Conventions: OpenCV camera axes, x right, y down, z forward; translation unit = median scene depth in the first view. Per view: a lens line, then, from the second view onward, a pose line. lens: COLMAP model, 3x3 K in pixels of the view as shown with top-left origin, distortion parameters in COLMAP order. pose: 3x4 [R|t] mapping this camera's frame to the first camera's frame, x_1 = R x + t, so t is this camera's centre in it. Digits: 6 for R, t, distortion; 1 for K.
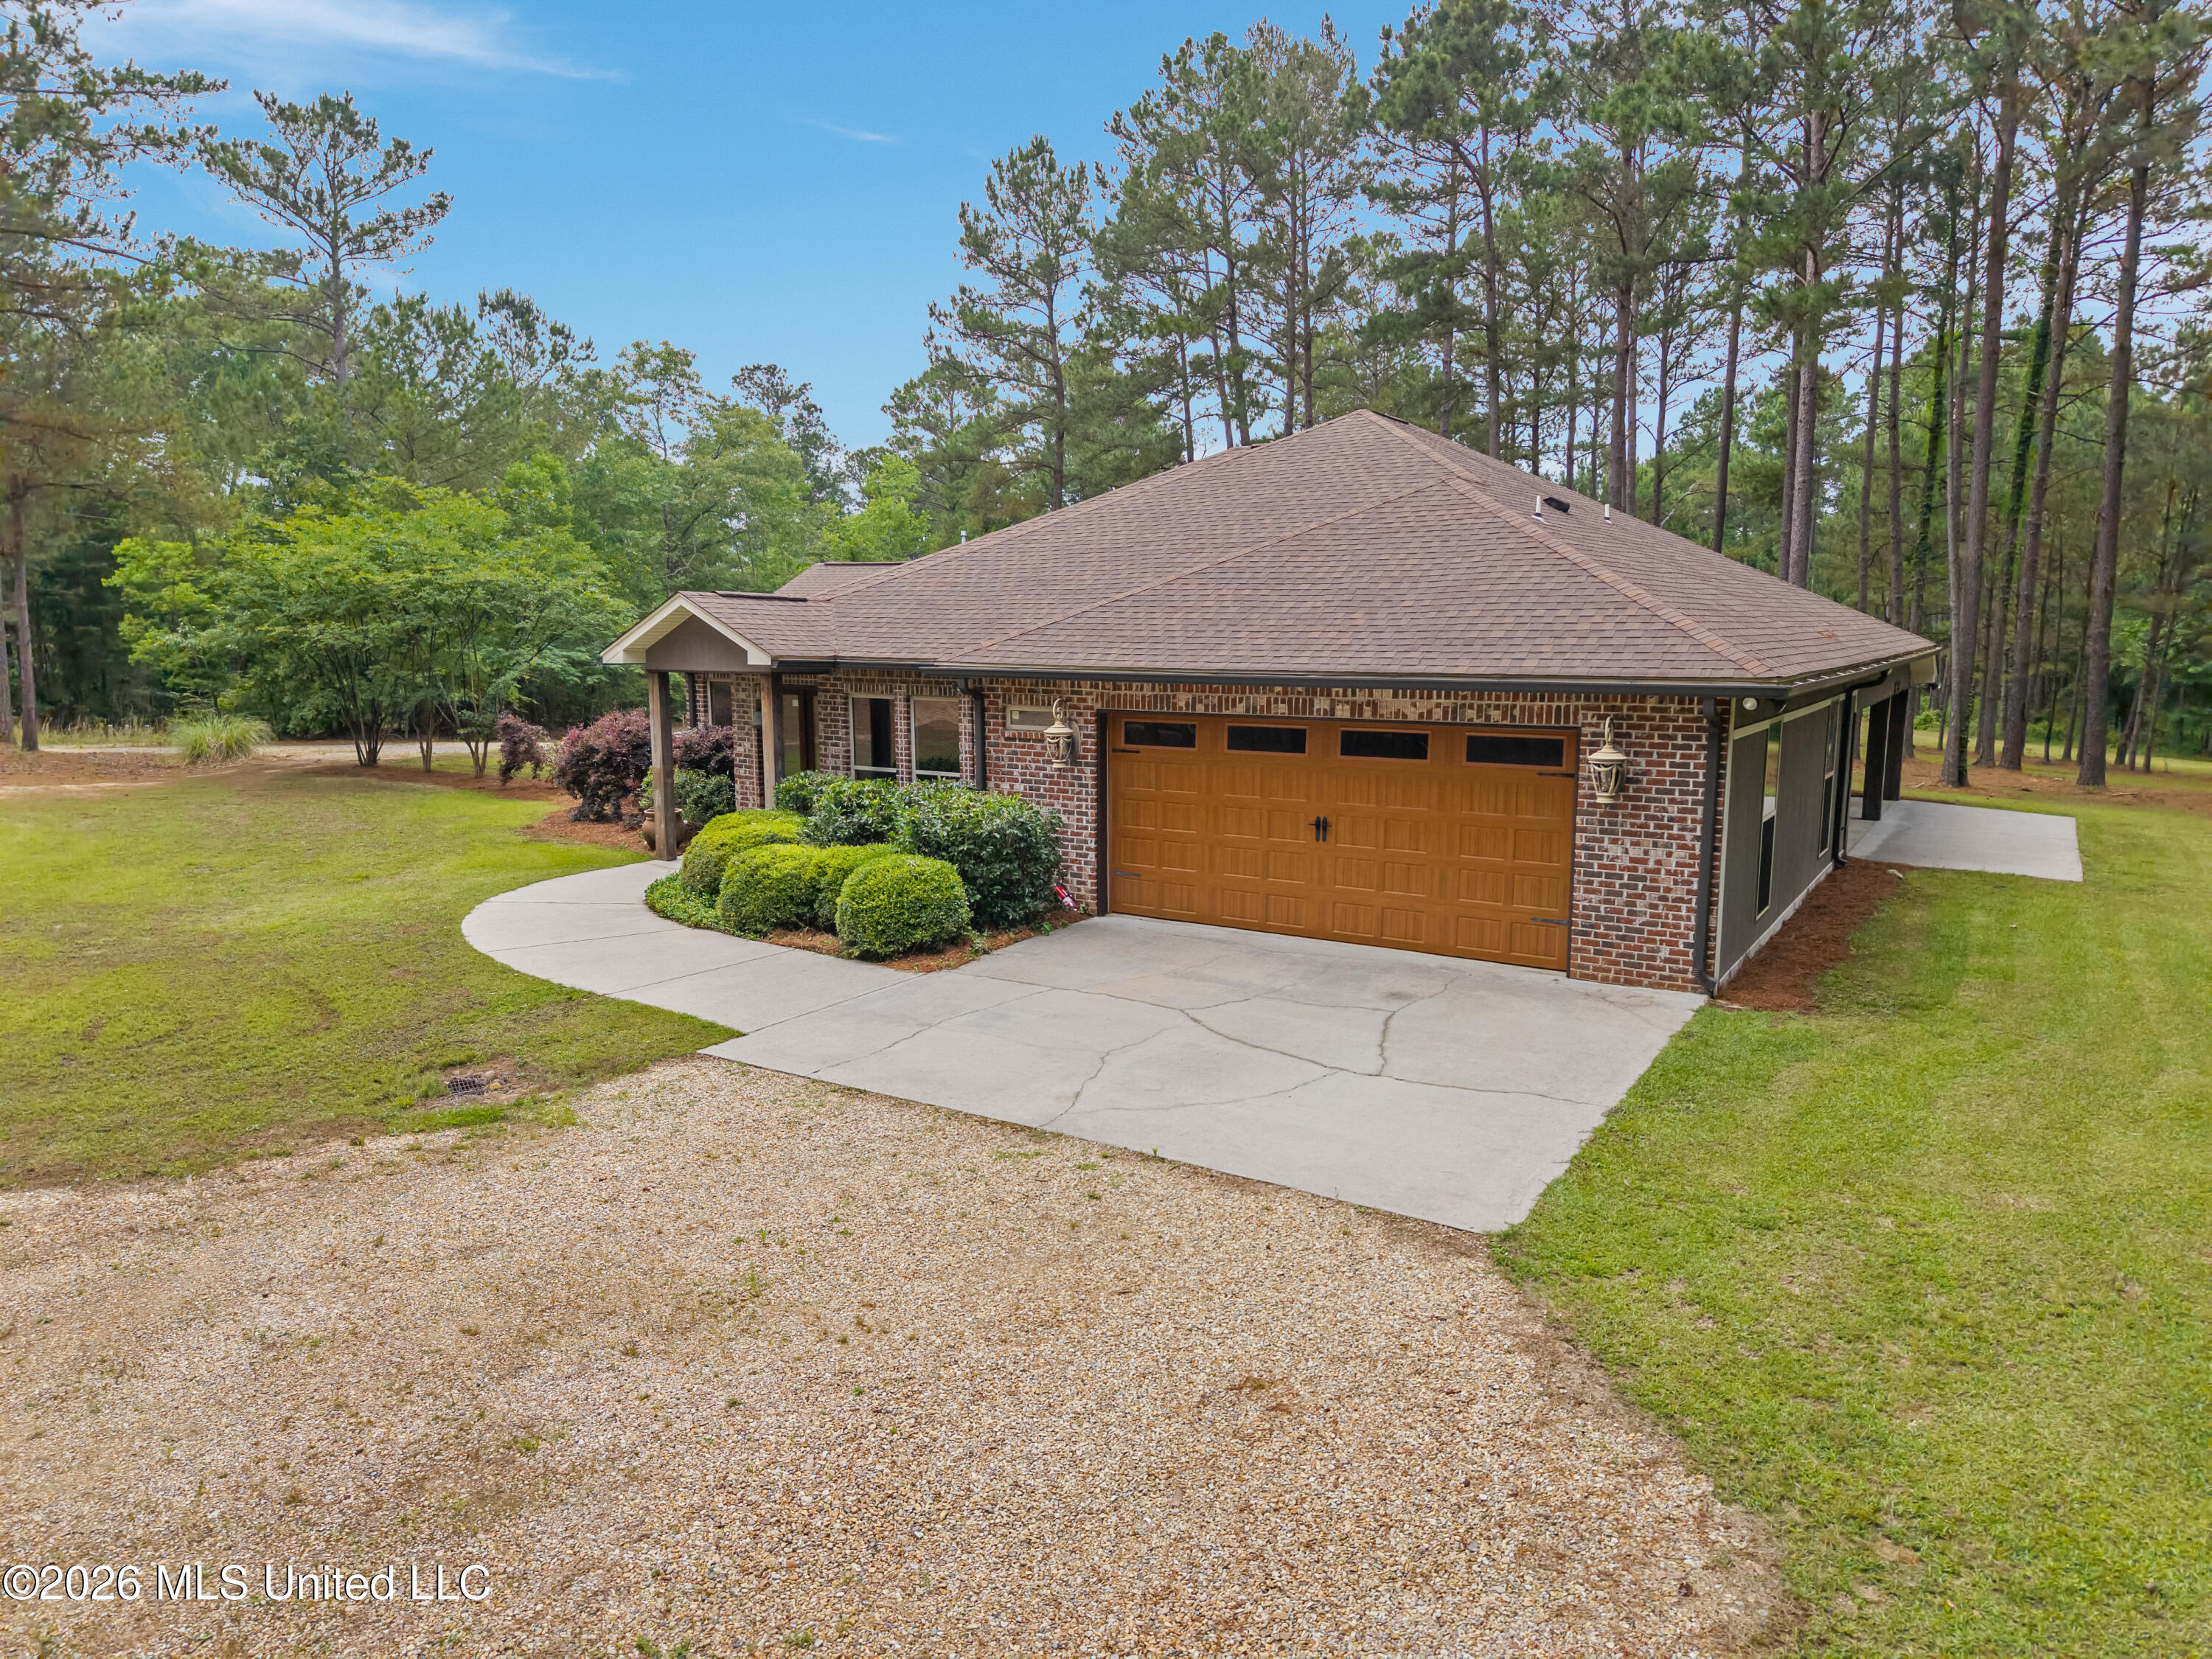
lens RADIAL K [[1502.5, 0, 1106.0], [0, 1502.5, 829.5], [0, 0, 1]] dist [0.046670, -0.000671]
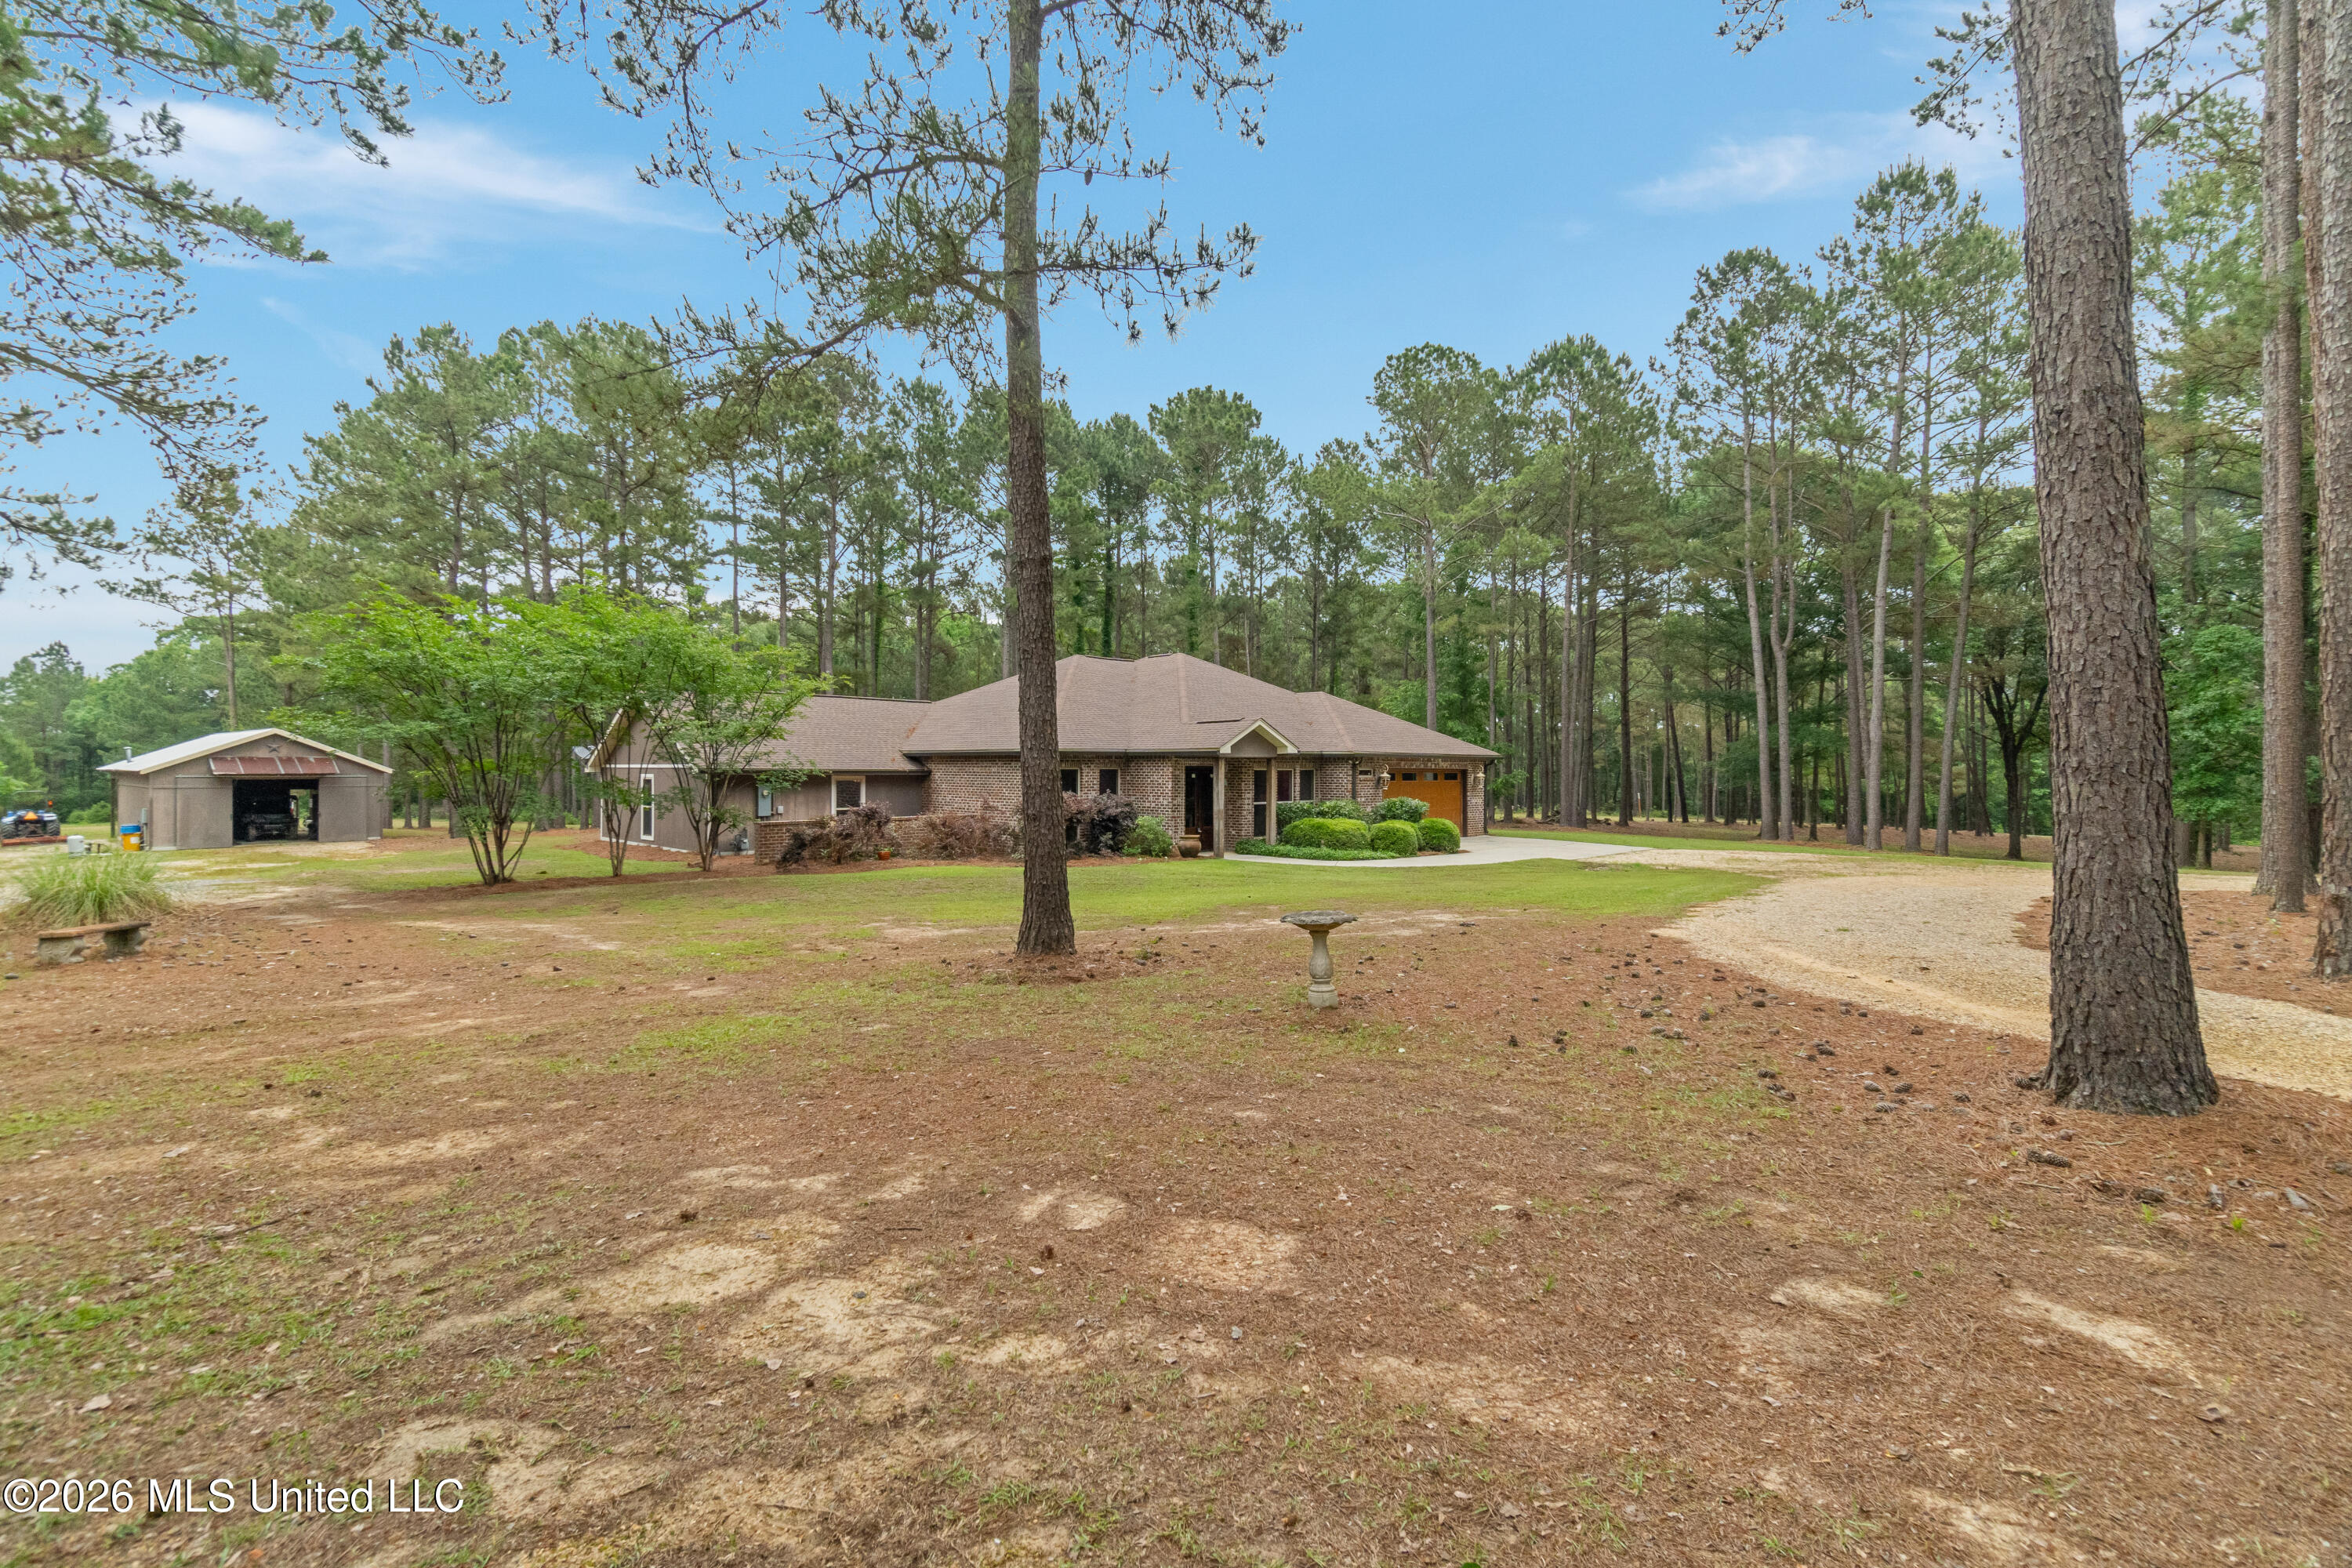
lens RADIAL K [[1037.4, 0, 1175.9], [0, 1037.4, 772.3], [0, 0, 1]] dist [0.001683, 0.000470]
pose [[0.206341, -0.004601, 0.978469, -1.493757], [0.128769, 0.991420, -0.022493, -0.059782], [-0.969970, 0.130637, 0.205163, 0.738232]]
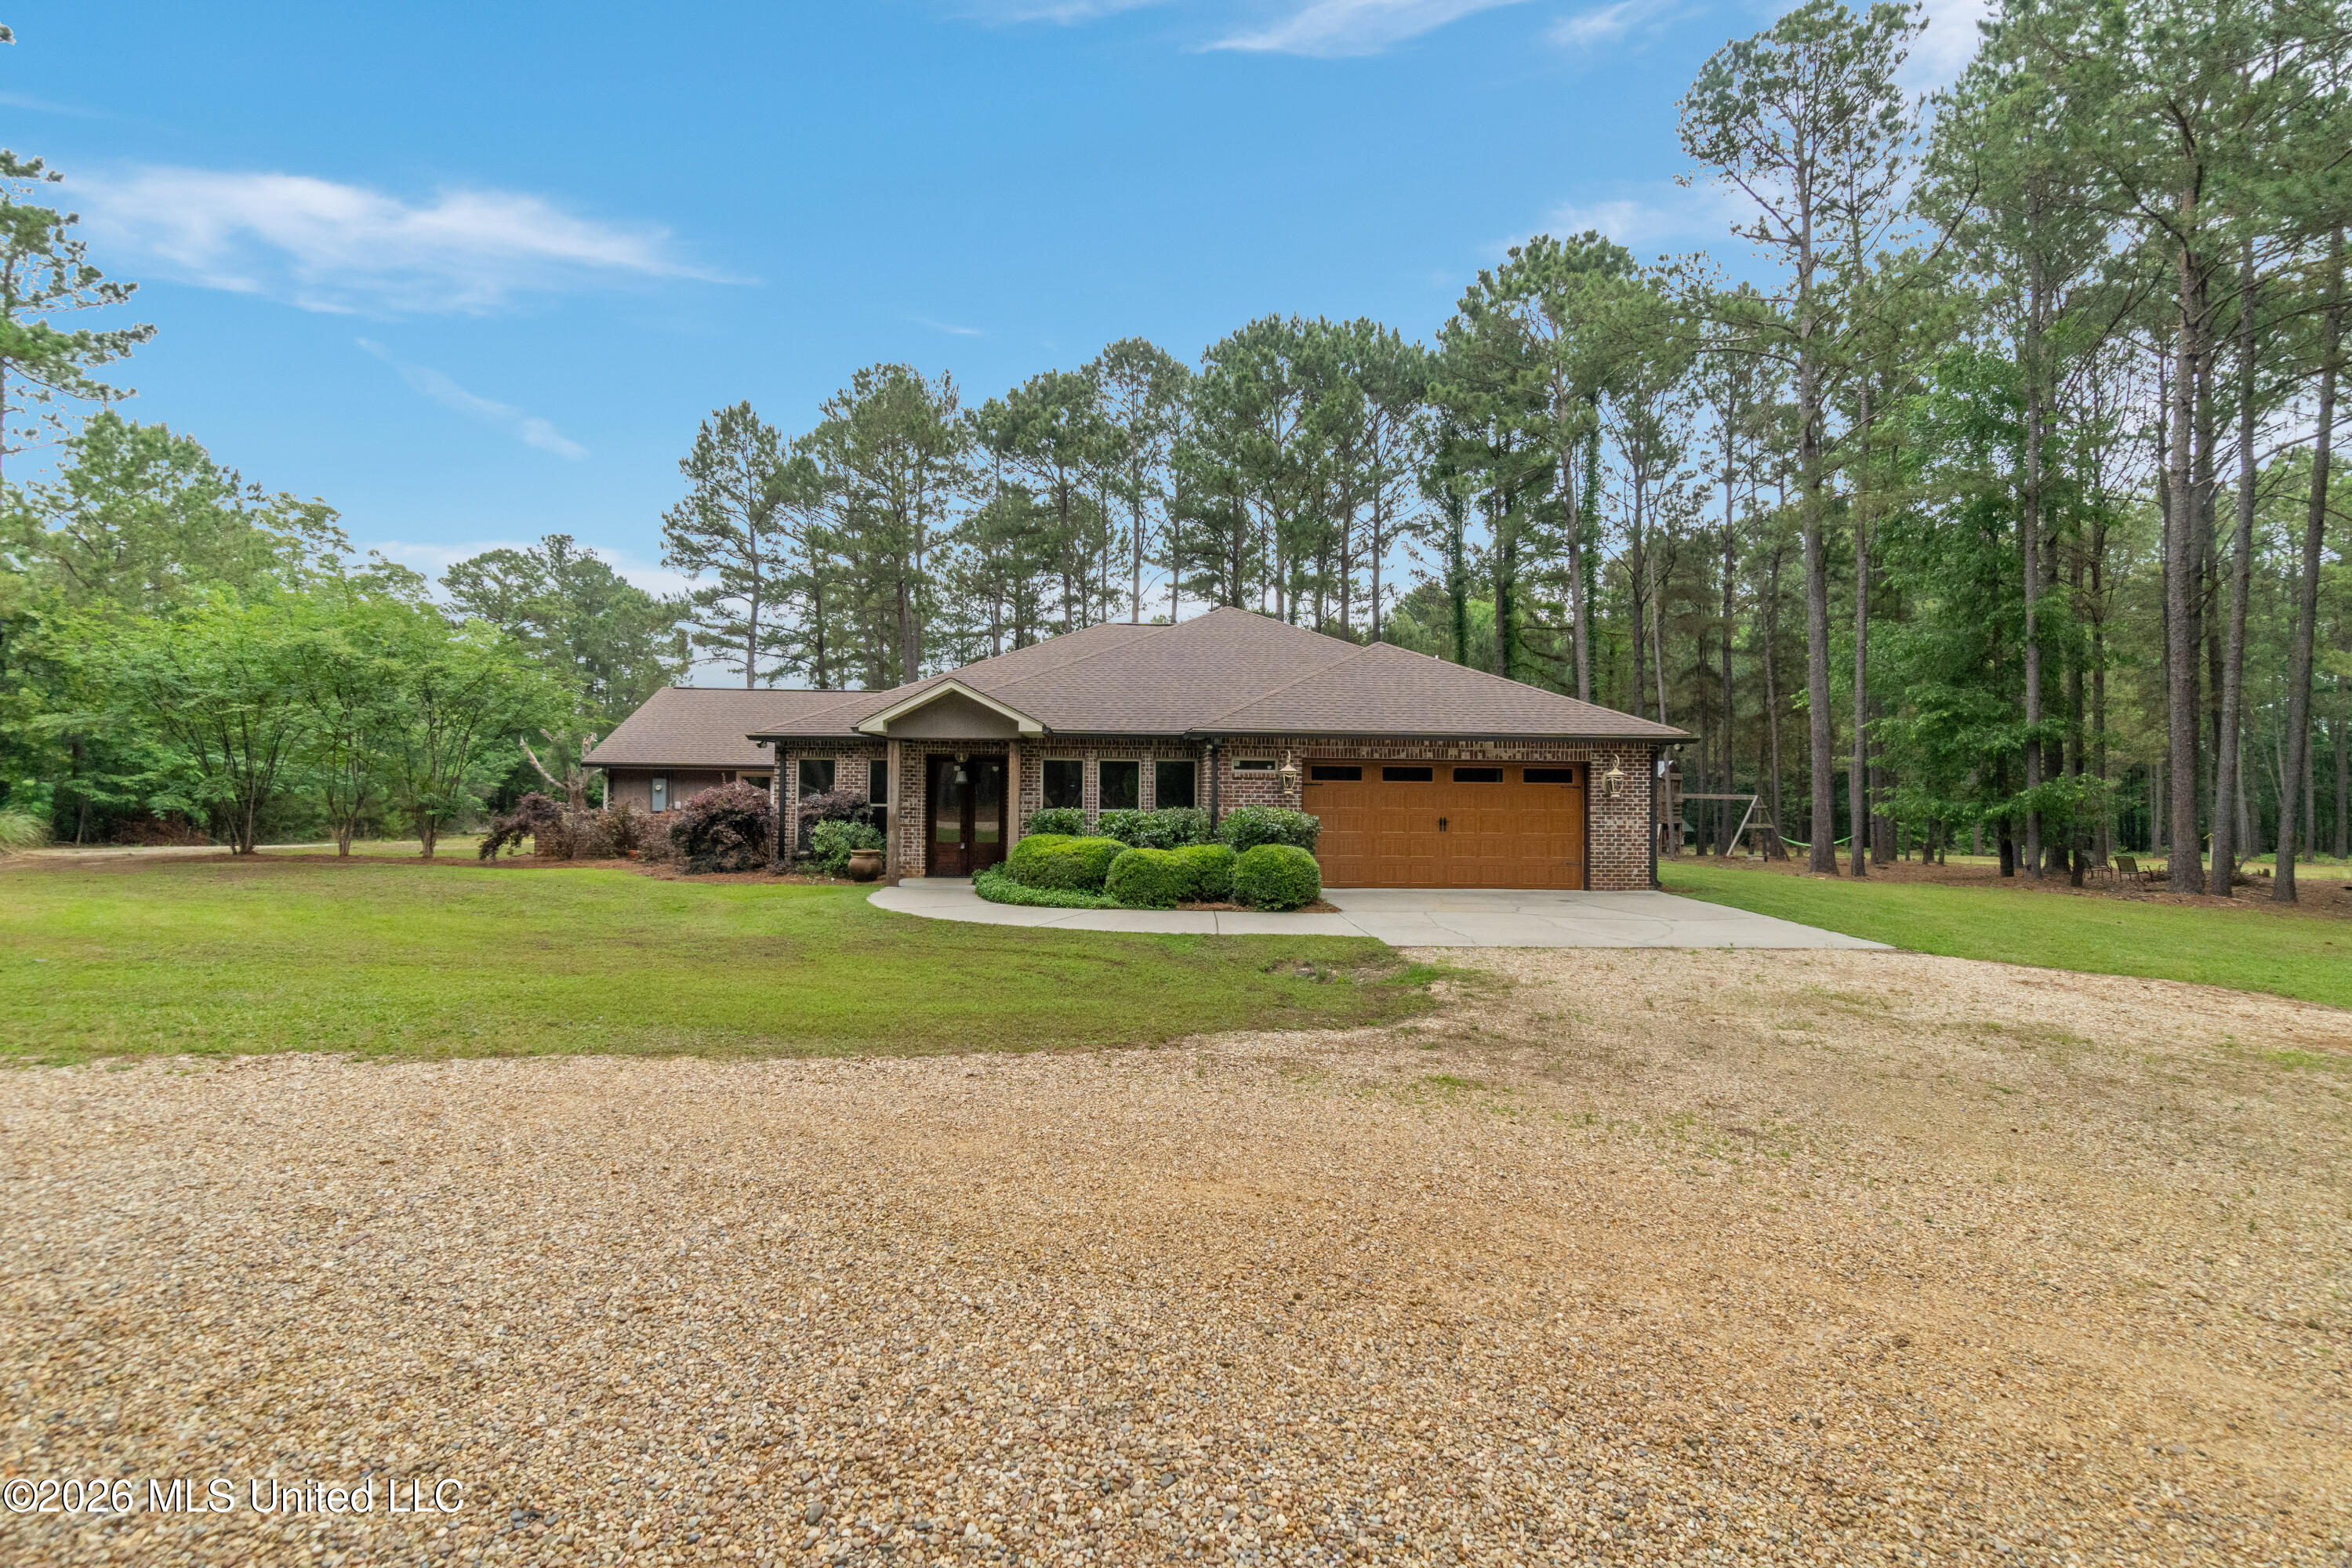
lens RADIAL K [[1037.4, 0, 1175.9], [0, 1037.4, 772.3], [0, 0, 1]] dist [0.001683, 0.000470]
pose [[0.811533, 0.015155, 0.584109, -0.582896], [0.071458, 0.989586, -0.124956, 0.049222], [-0.579920, 0.143145, 0.801999, 0.138914]]
